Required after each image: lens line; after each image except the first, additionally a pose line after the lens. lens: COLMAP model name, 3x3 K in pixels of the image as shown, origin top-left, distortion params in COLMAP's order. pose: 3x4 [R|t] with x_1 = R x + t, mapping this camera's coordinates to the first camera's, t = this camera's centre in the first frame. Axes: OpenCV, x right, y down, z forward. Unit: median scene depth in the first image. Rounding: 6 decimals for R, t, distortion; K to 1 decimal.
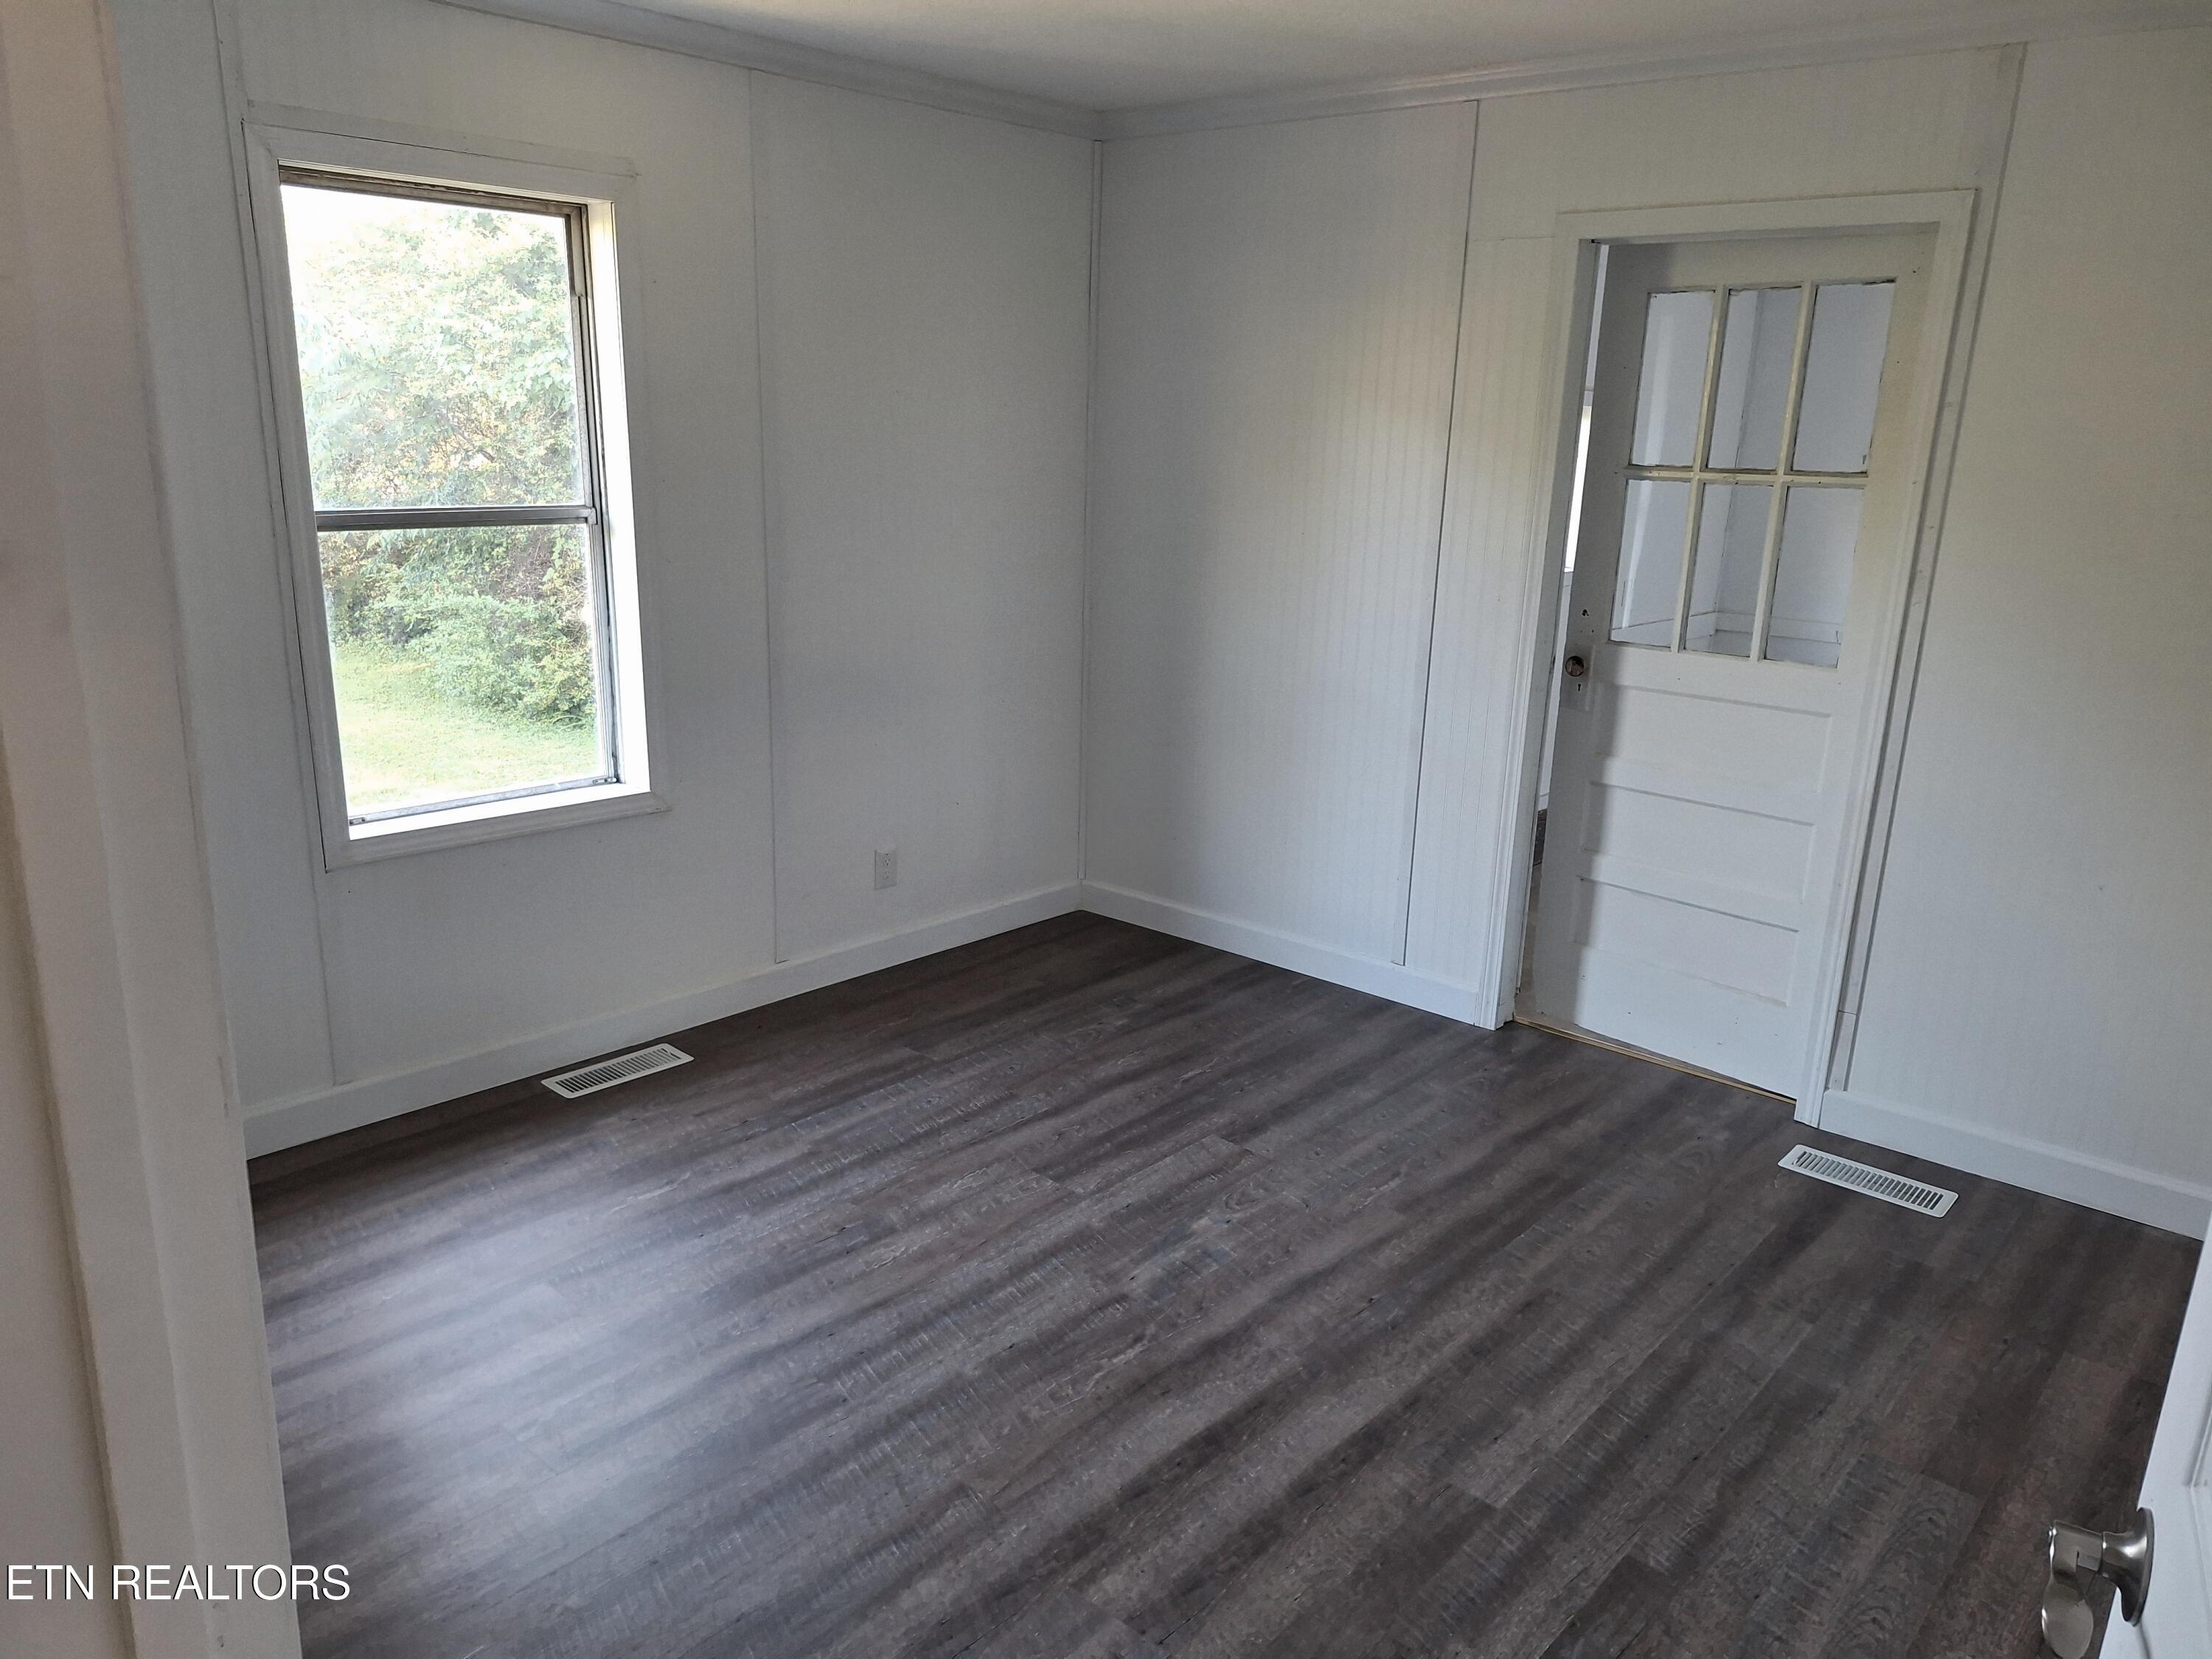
lens RADIAL K [[1523.9, 0, 1106.0], [0, 1523.9, 829.5], [0, 0, 1]] dist [0.075298, -0.068418]
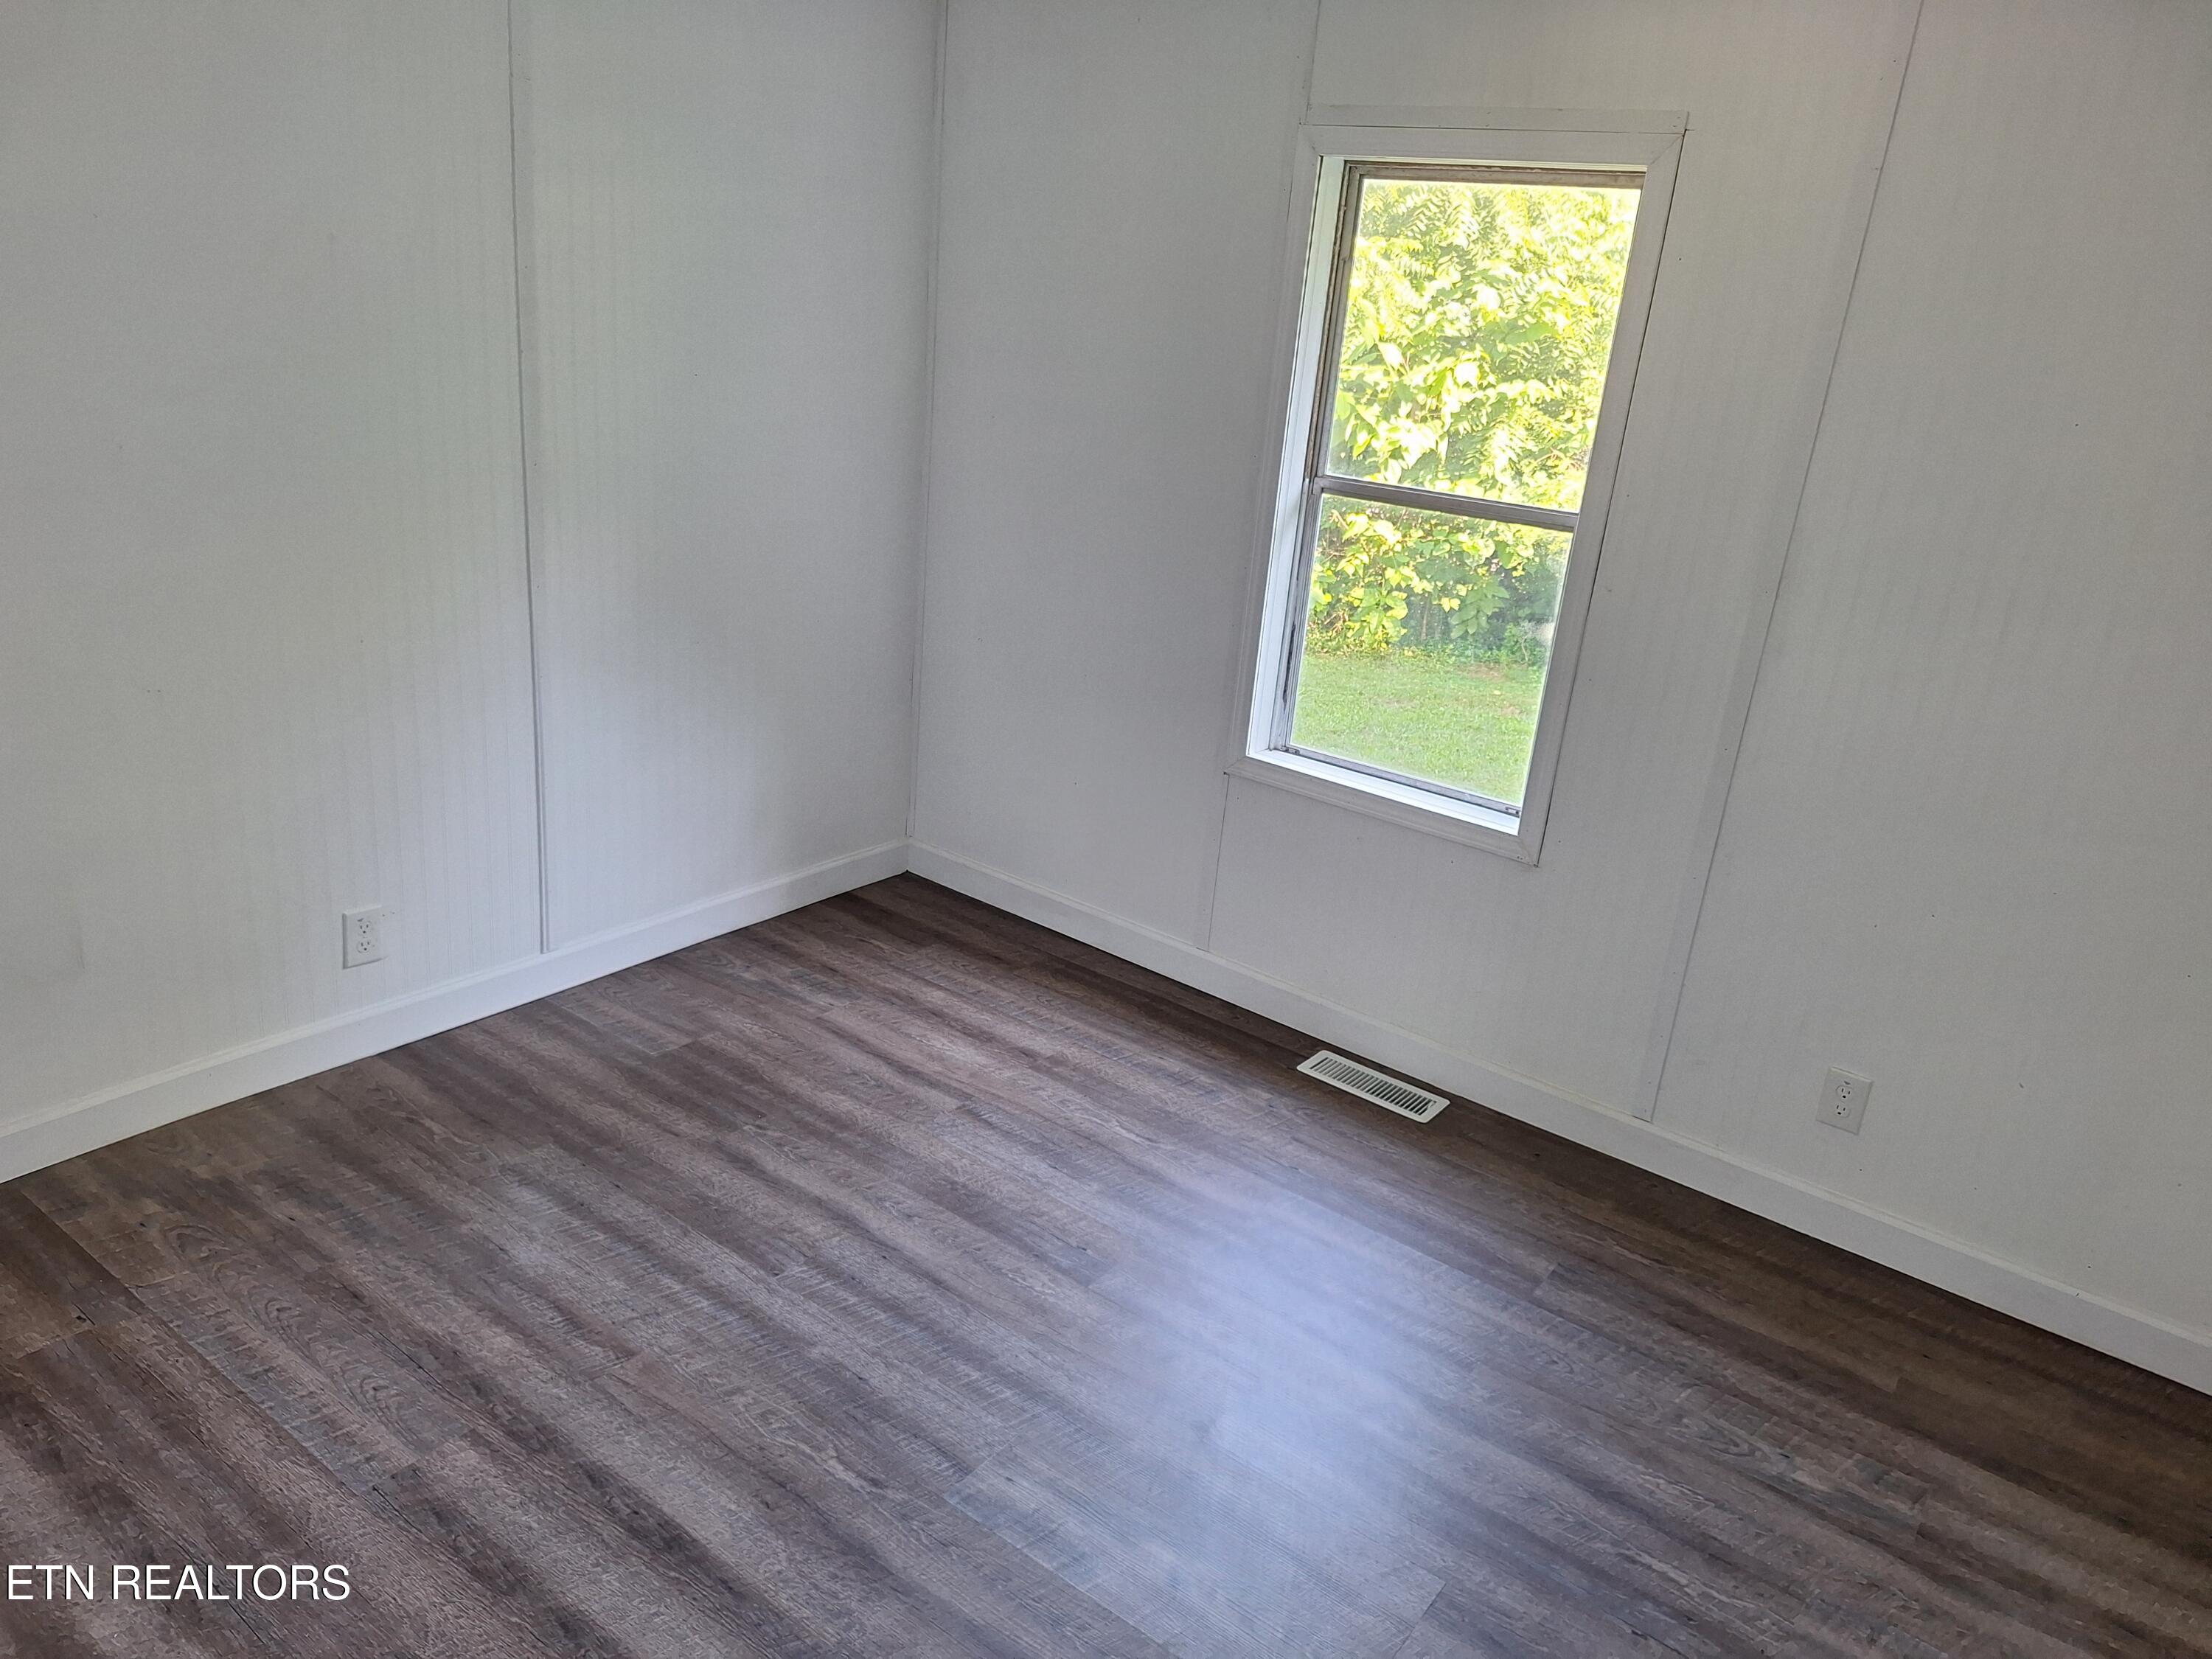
lens RADIAL K [[1542.0, 0, 1106.0], [0, 1542.0, 829.5], [0, 0, 1]] dist [0.065814, -0.071821]
pose [[0.102110, 0.316751, -0.942997, 0.695050], [-0.345371, 0.900274, 0.265002, -0.244613], [0.932895, 0.298624, 0.201323, 0.817159]]
